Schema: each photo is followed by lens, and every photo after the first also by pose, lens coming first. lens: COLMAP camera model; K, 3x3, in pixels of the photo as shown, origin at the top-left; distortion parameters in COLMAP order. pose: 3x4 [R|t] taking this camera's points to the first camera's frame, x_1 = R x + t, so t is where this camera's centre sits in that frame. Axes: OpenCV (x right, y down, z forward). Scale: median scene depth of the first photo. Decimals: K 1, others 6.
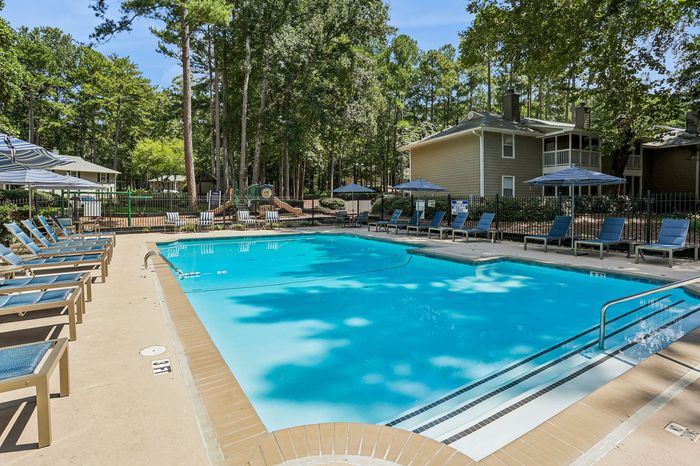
lens RADIAL K [[342.4, 0, 350.6], [0, 342.4, 234.7], [0, 0, 1]] dist [-0.055589, 0.020406]
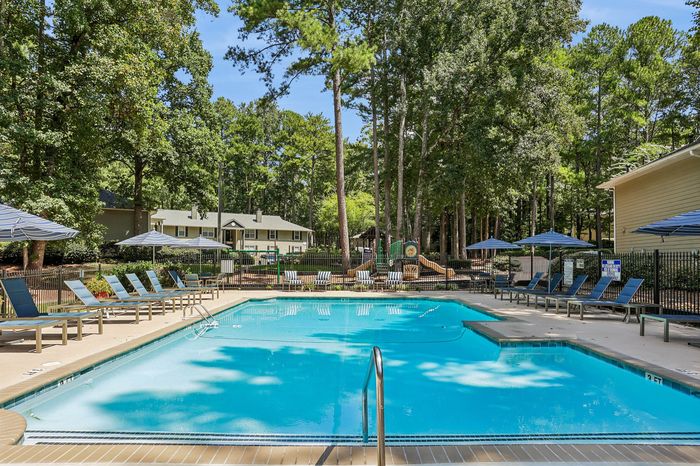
lens RADIAL K [[411.9, 0, 349.9], [0, 411.9, 297.0], [0, 0, 1]] dist [-0.059198, 0.031581]
pose [[0.866569, 0.044826, -0.497040, 0.131268], [-0.048447, 0.998810, 0.005614, -0.001473], [0.496700, 0.019215, 0.867709, 0.009063]]
